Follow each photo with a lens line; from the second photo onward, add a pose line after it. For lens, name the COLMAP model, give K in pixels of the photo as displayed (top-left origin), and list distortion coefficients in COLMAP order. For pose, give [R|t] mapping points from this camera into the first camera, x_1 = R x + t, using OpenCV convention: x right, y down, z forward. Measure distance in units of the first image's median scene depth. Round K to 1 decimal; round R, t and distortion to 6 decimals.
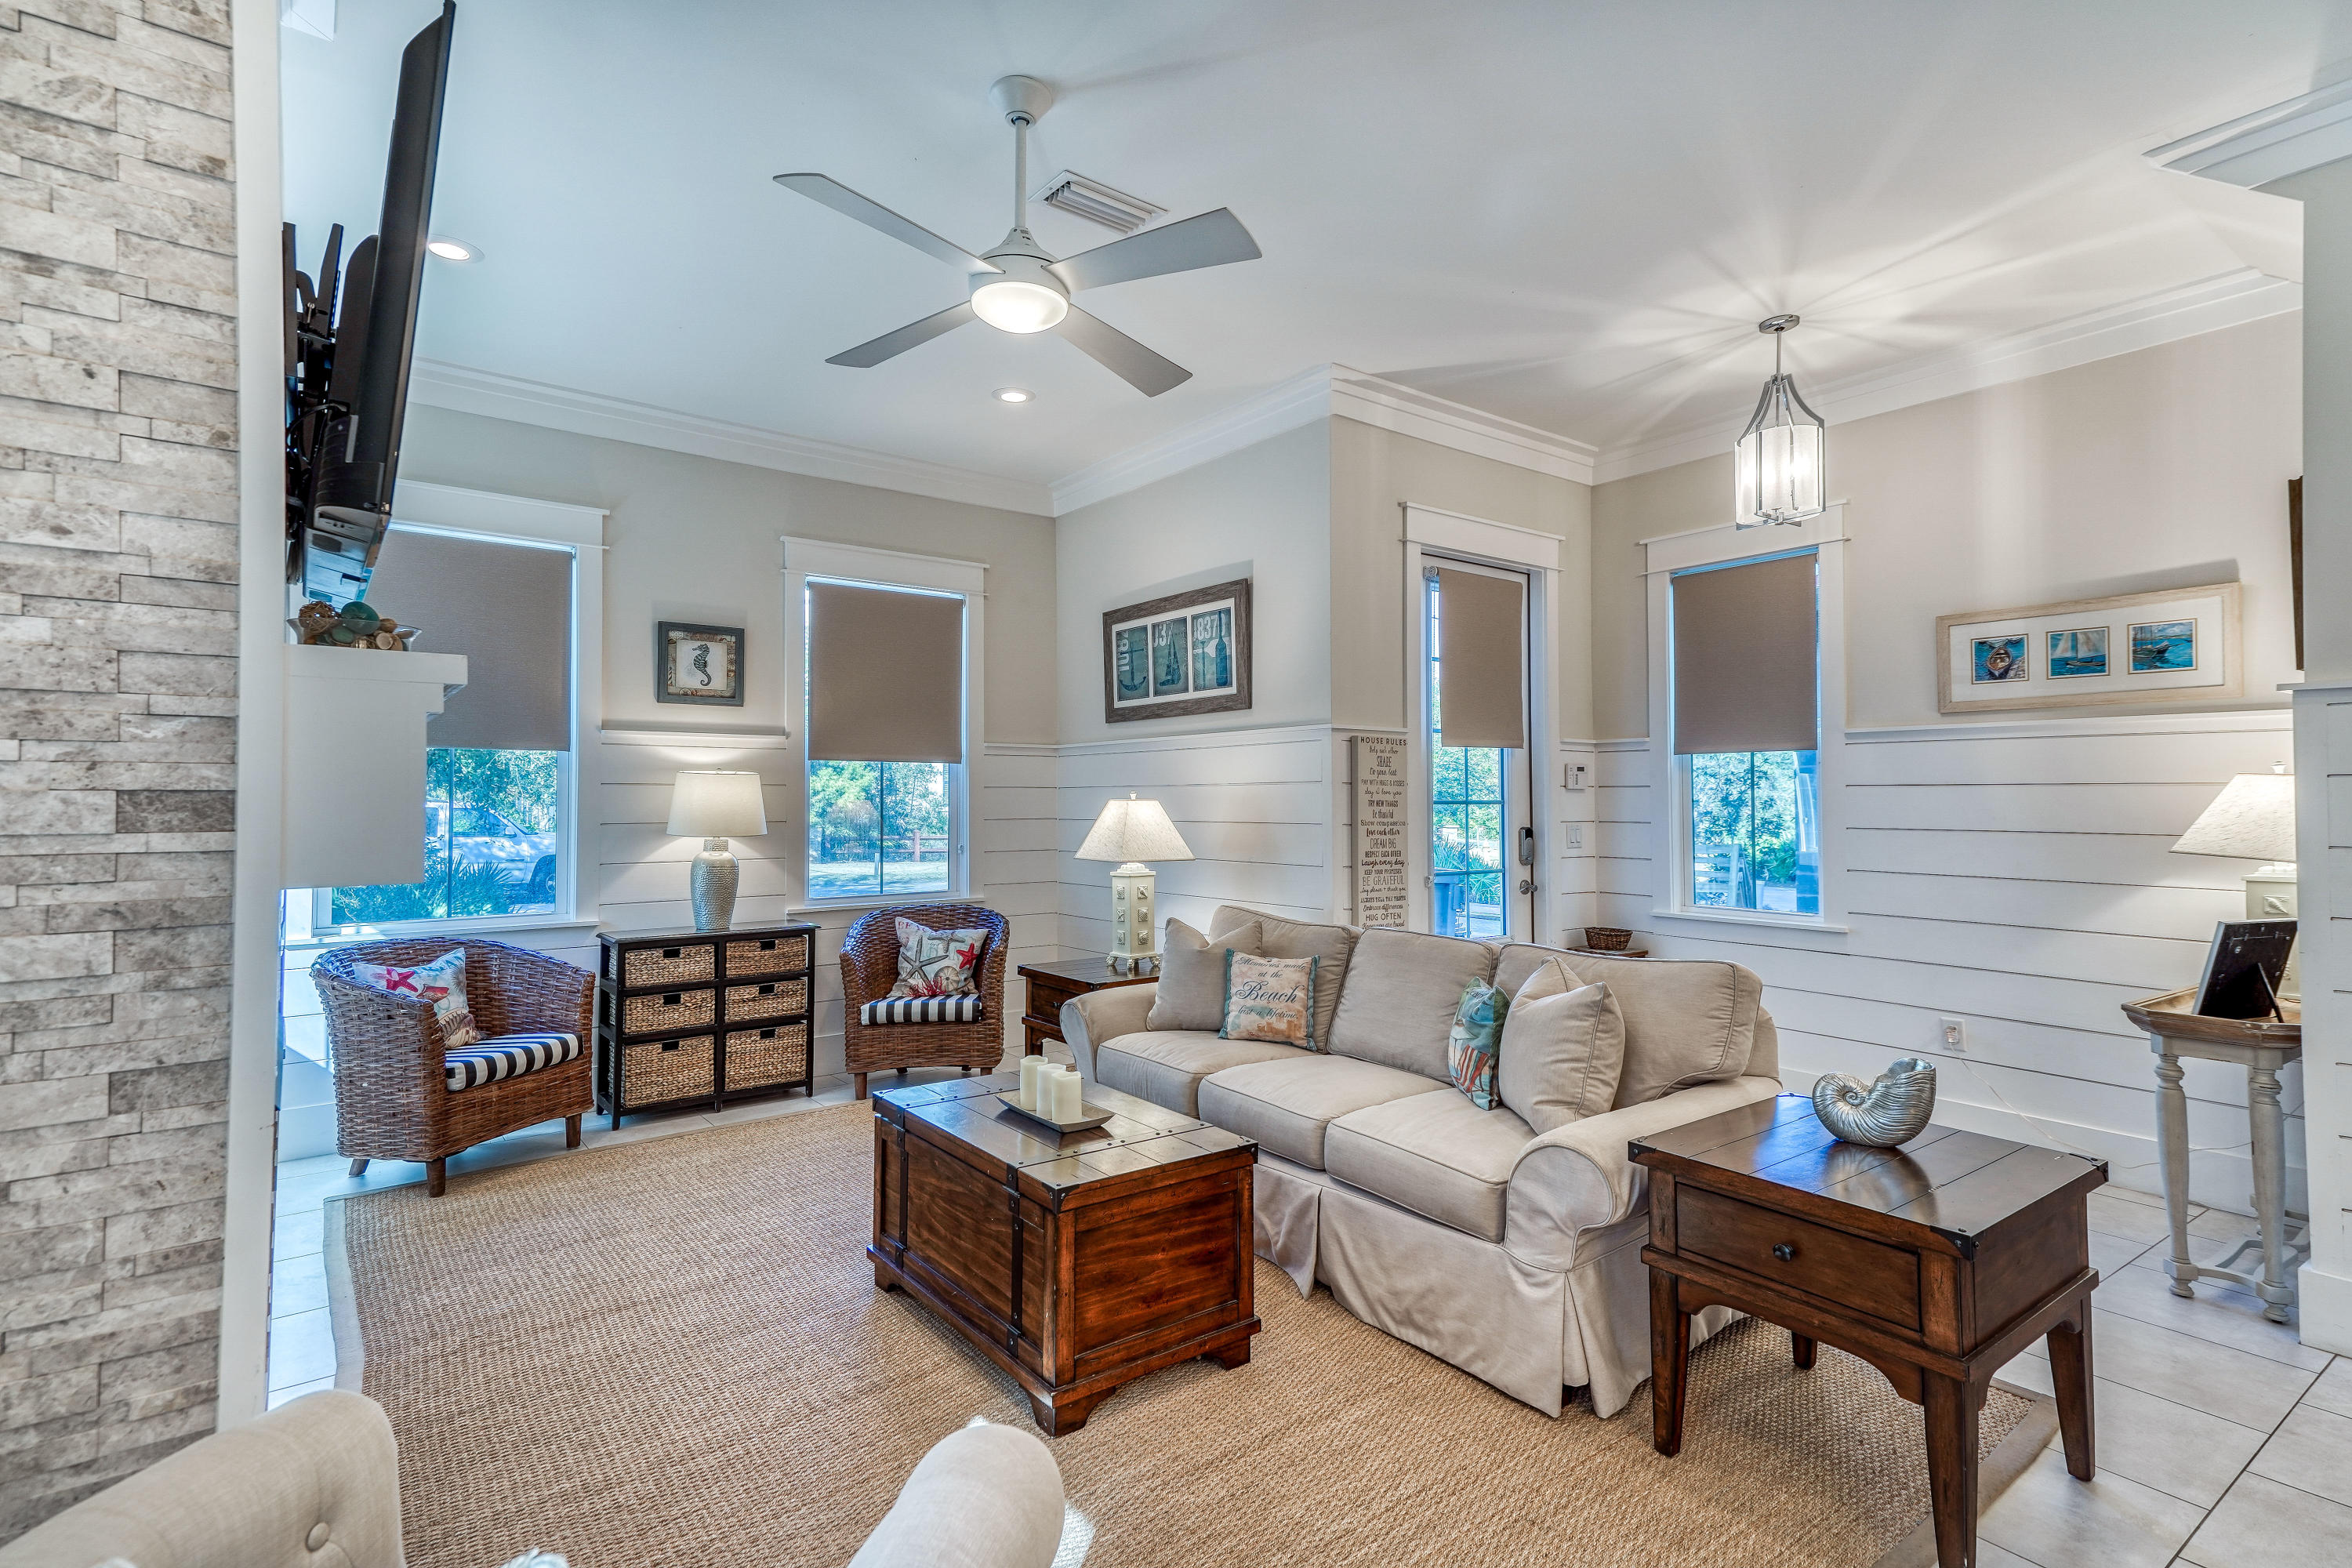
lens RADIAL K [[1135.6, 0, 1176.0], [0, 1135.6, 784.0], [0, 0, 1]] dist [0.000862, 0.000004]
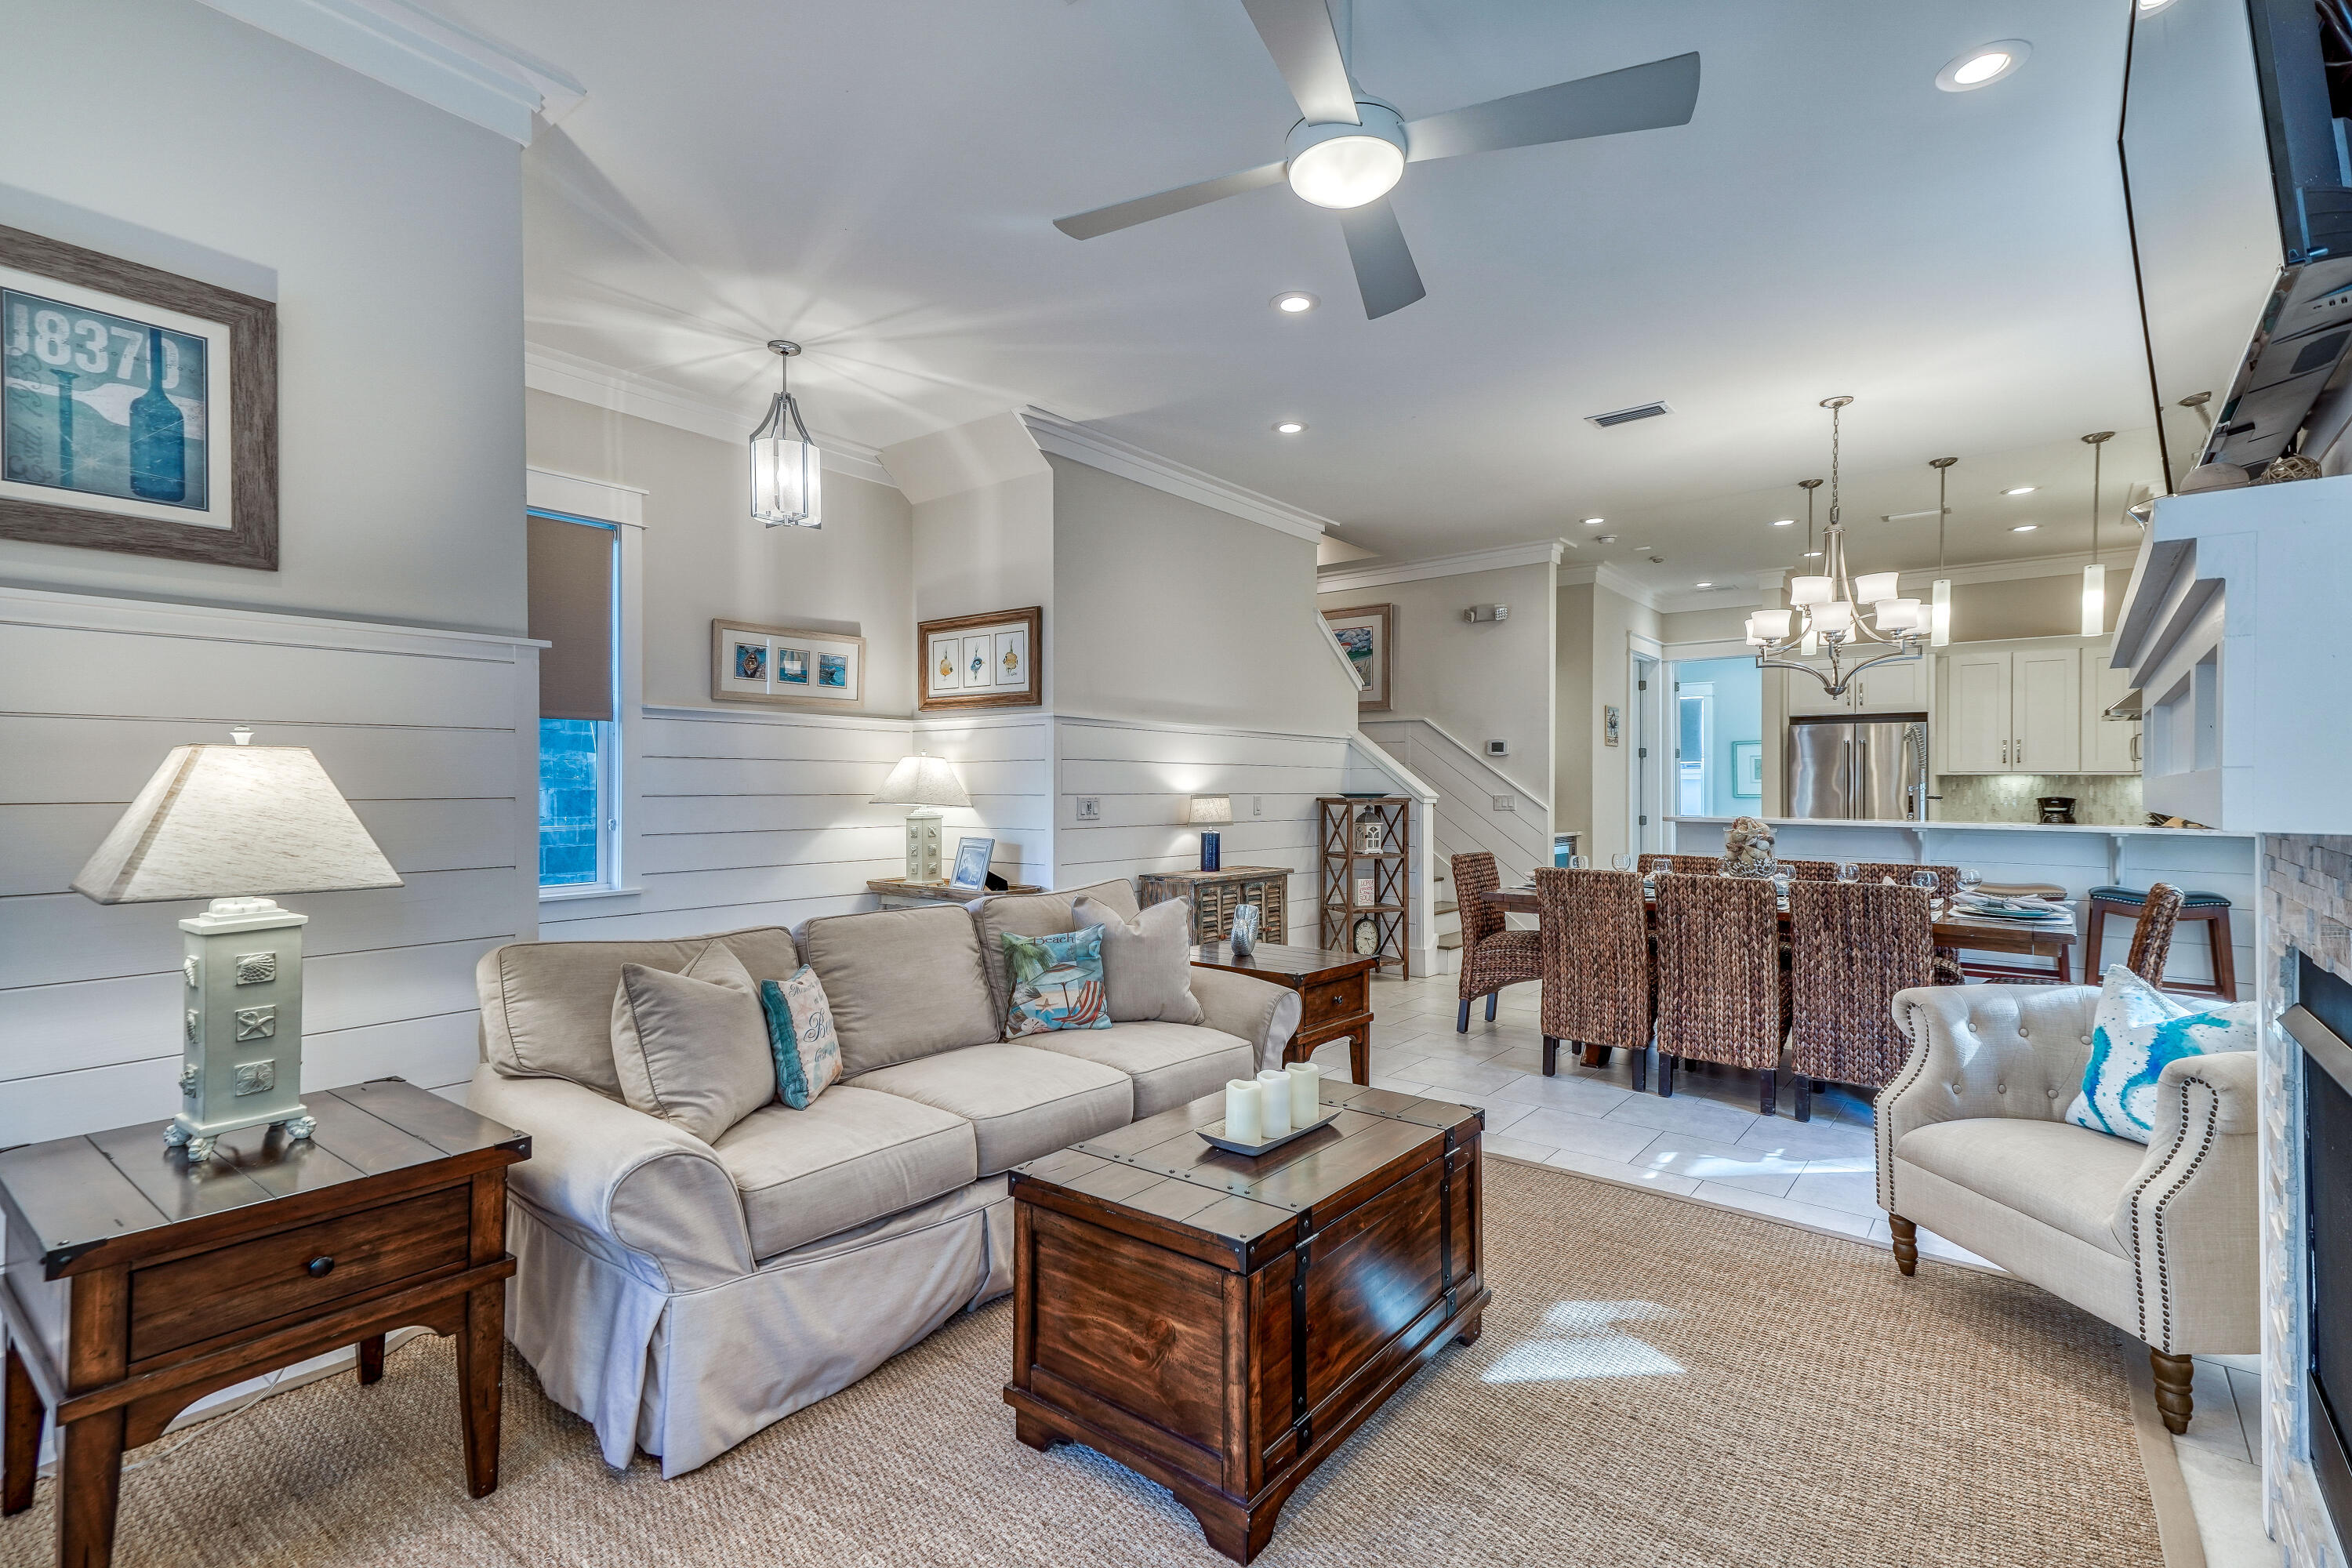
lens RADIAL K [[1058.1, 0, 1176.0], [0, 1058.1, 784.0], [0, 0, 1]] dist [0.001135, 0.000292]
pose [[-0.277263, 0.000030, 0.960794, -0.579359], [-0.010944, 0.999935, -0.003190, 0.027867], [-0.960732, -0.011399, -0.277244, 0.897215]]
